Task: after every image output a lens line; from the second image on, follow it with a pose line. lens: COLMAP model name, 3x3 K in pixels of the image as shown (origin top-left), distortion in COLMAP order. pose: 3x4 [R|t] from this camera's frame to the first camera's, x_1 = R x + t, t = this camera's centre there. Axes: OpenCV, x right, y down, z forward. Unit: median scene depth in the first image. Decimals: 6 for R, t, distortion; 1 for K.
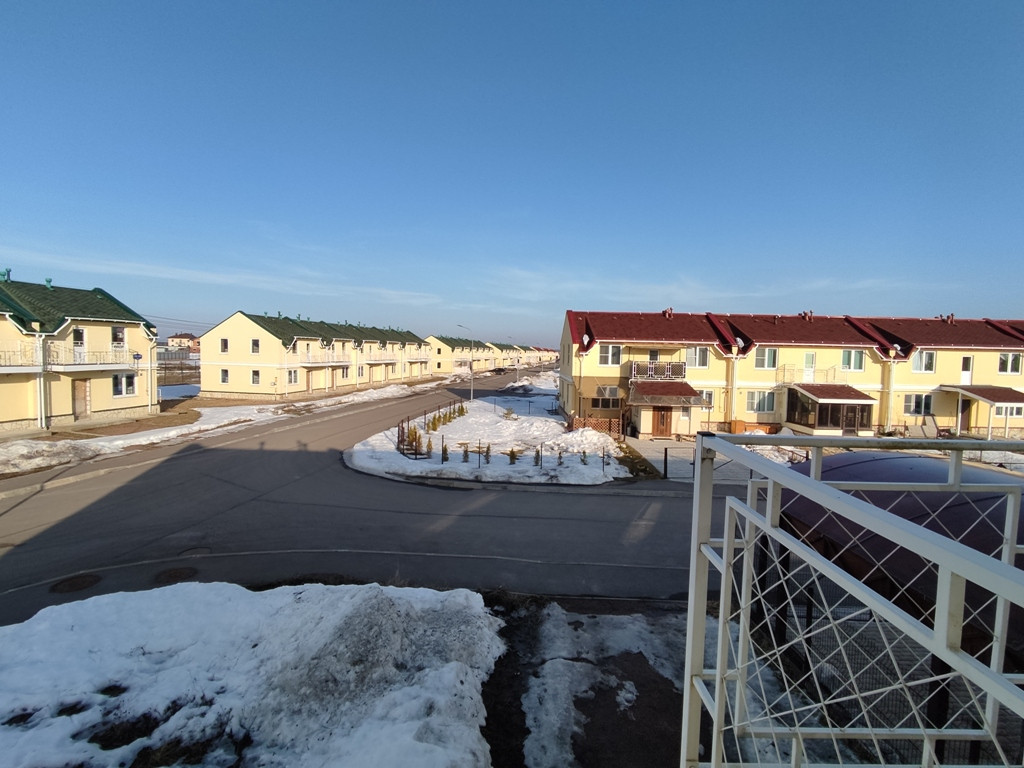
lens RADIAL K [[471.2, 0, 513.3], [0, 471.2, 384.3], [0, 0, 1]] dist [0.004036, -0.001746]
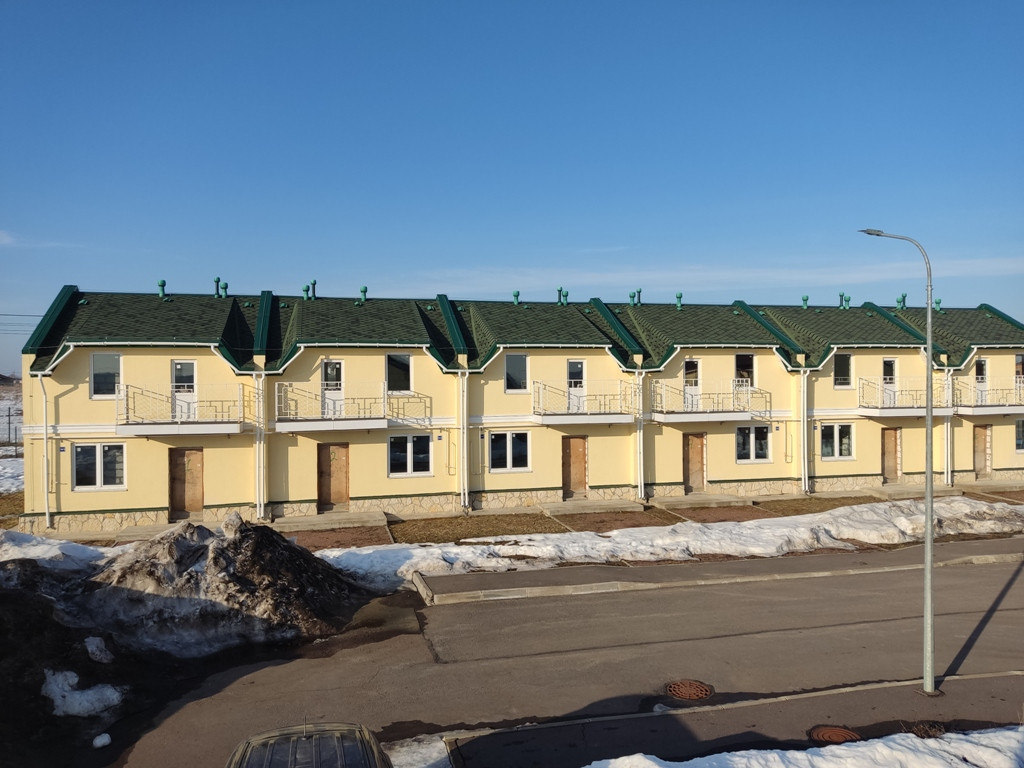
lens RADIAL K [[736.2, 0, 511.6], [0, 736.2, 384.2], [0, 0, 1]] dist [0.028920, -0.000207]
pose [[0.303495, -0.025489, -0.952492, 0.026130], [-0.044300, 0.998184, -0.040827, -0.026781], [0.951803, 0.054586, 0.301815, 0.423173]]
